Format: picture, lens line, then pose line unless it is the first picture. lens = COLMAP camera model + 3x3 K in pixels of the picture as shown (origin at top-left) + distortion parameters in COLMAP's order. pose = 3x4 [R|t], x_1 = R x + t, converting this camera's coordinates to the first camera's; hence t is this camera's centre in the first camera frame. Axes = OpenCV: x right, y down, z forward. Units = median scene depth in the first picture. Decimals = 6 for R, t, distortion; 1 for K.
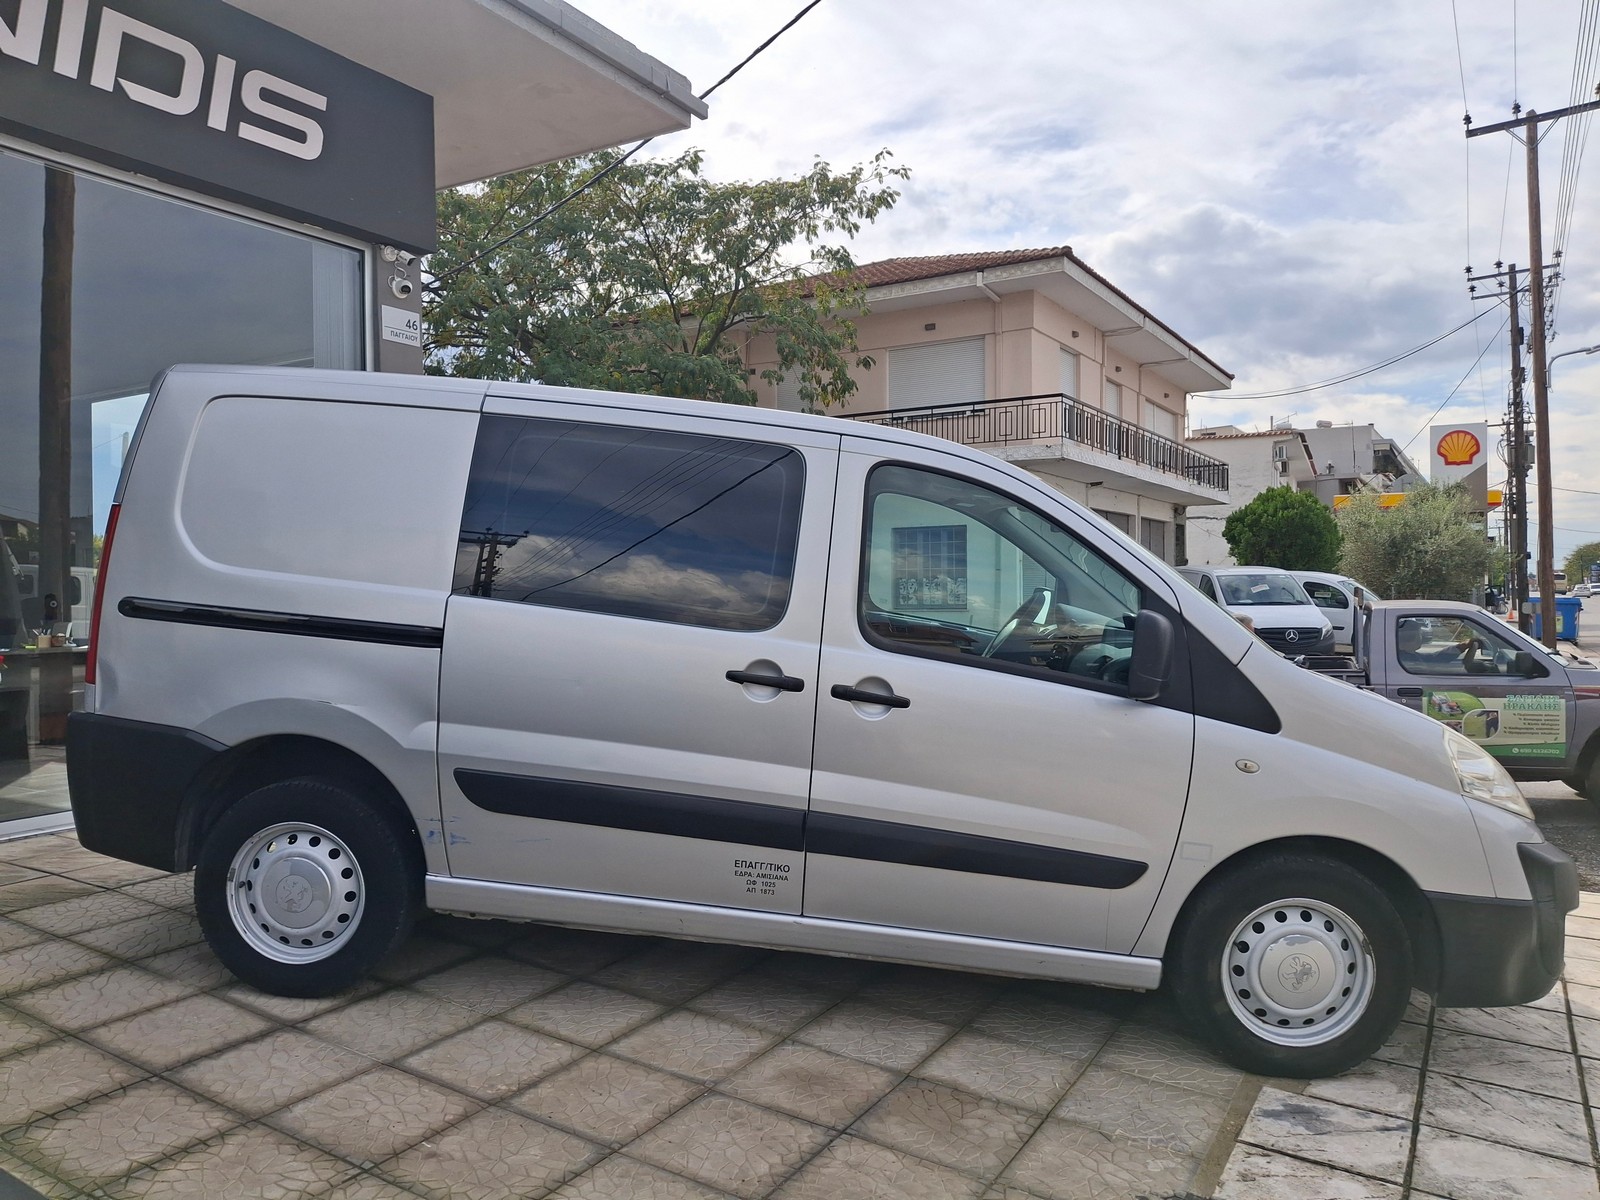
lens RADIAL K [[1133.9, 0, 744.8], [0, 1133.9, 598.2], [0, 0, 1]] dist [-0.001630, -0.006294]
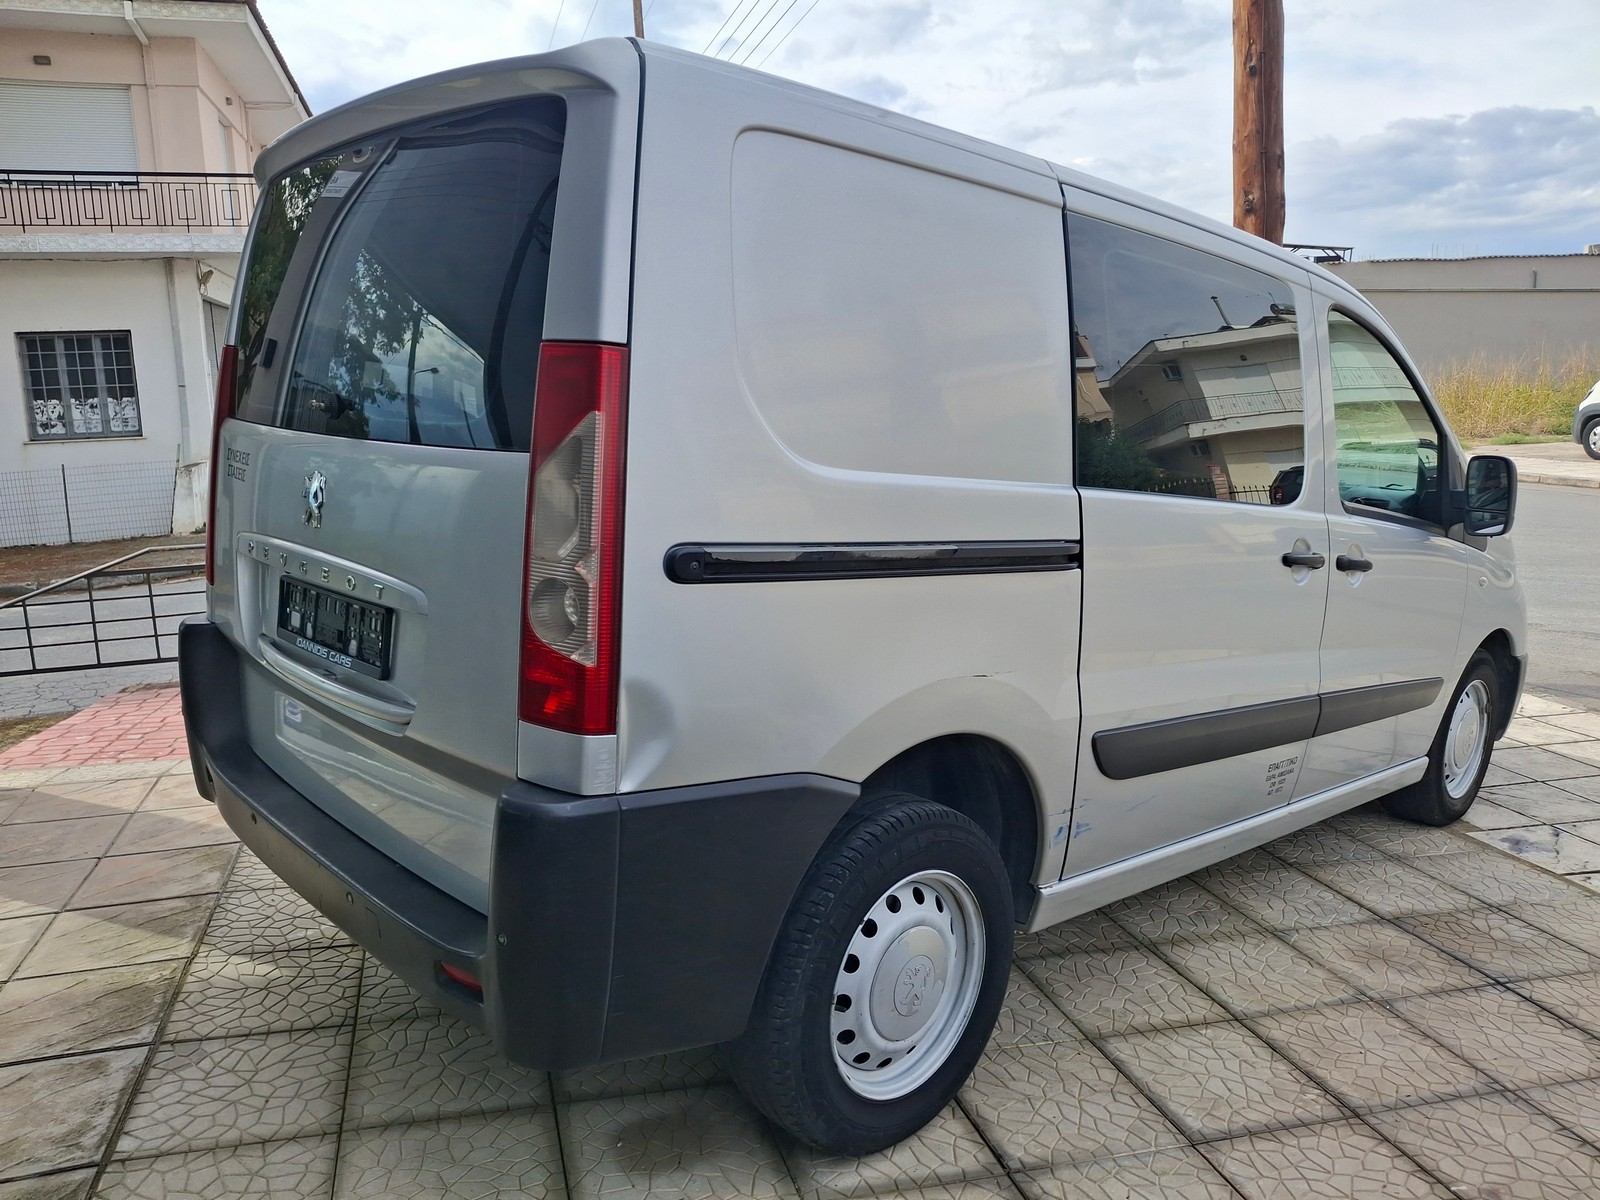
lens RADIAL K [[1183.0, 0, 727.0], [0, 1183.0, 602.0], [0, 0, 1]] dist [0.059672, -0.089701]
pose [[0.685978, -0.144034, 0.713224, -0.897330], [0.027028, 0.984579, 0.172839, -0.063670], [-0.727121, -0.099287, 0.679292, 0.643698]]
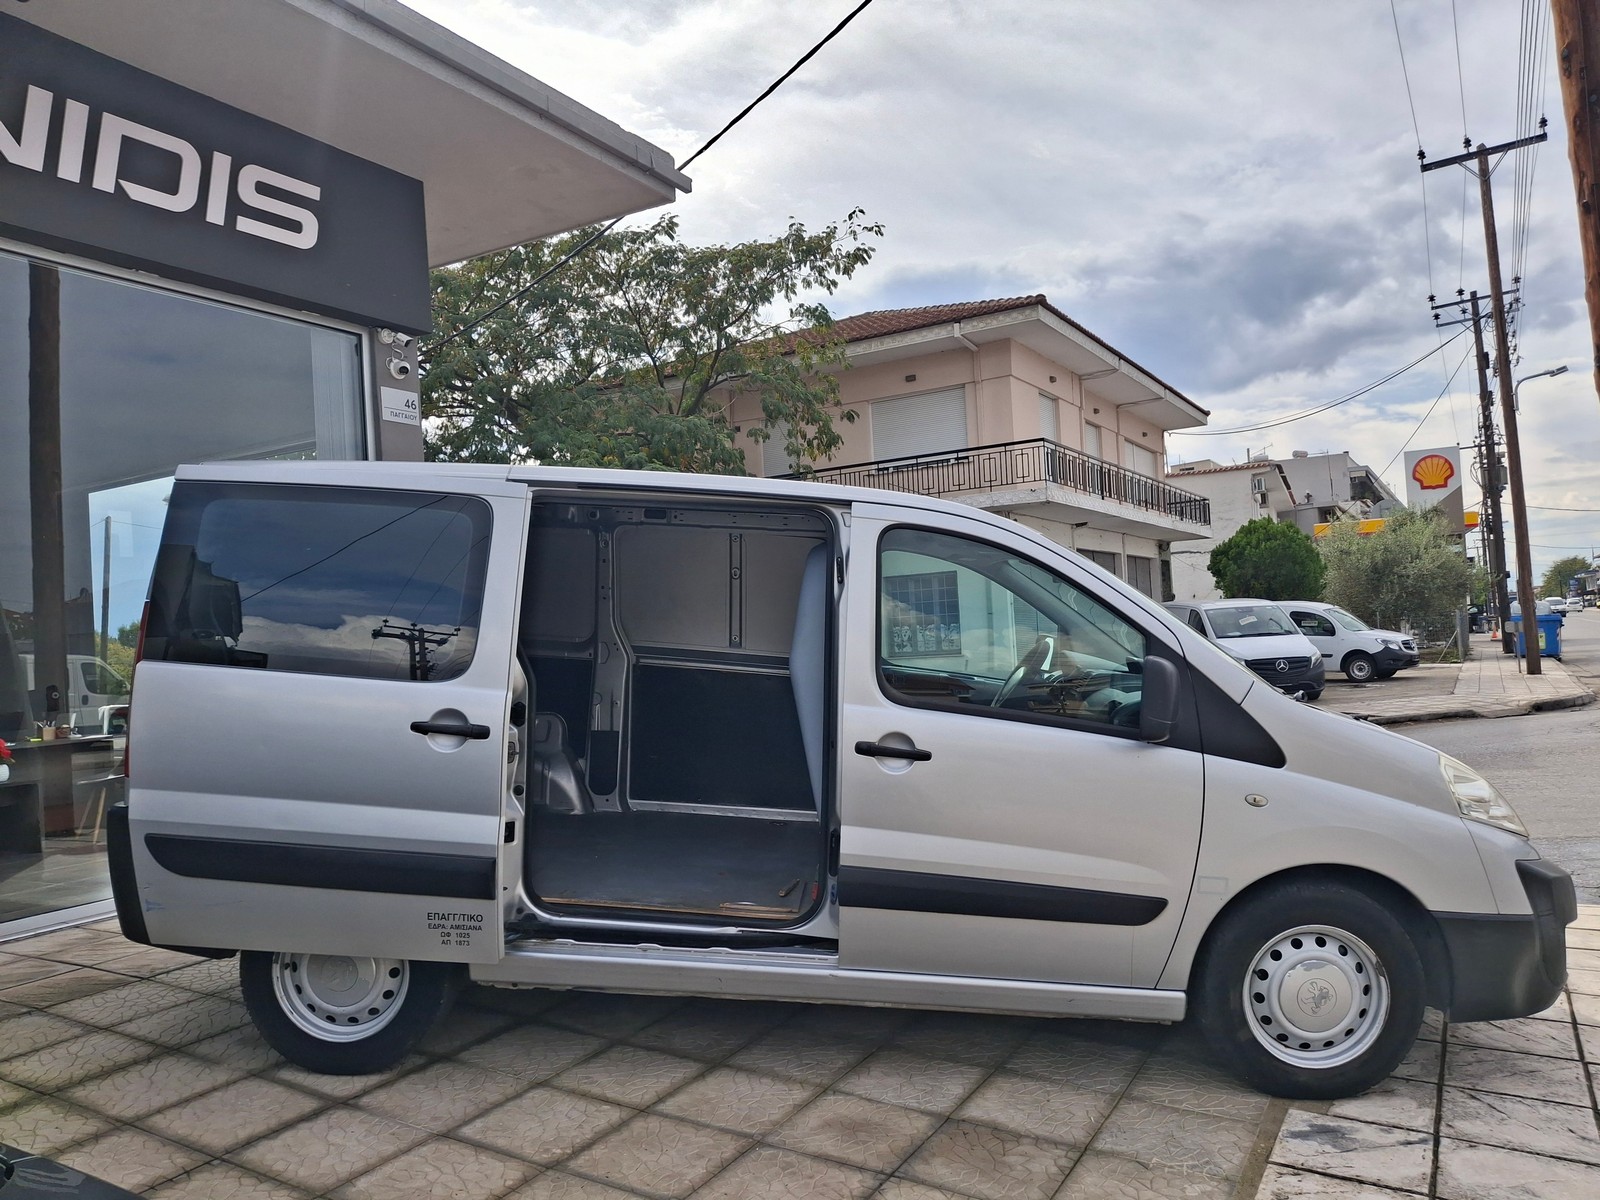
lens RADIAL K [[1141.7, 0, 756.6], [0, 1141.7, 619.1], [0, 0, 1]] dist [-0.000817, -0.006936]
pose [[0.998672, -0.046620, 0.021941, -0.028474], [0.047232, 0.998484, -0.028267, -0.009937], [-0.020590, 0.029266, 0.999360, -0.043042]]
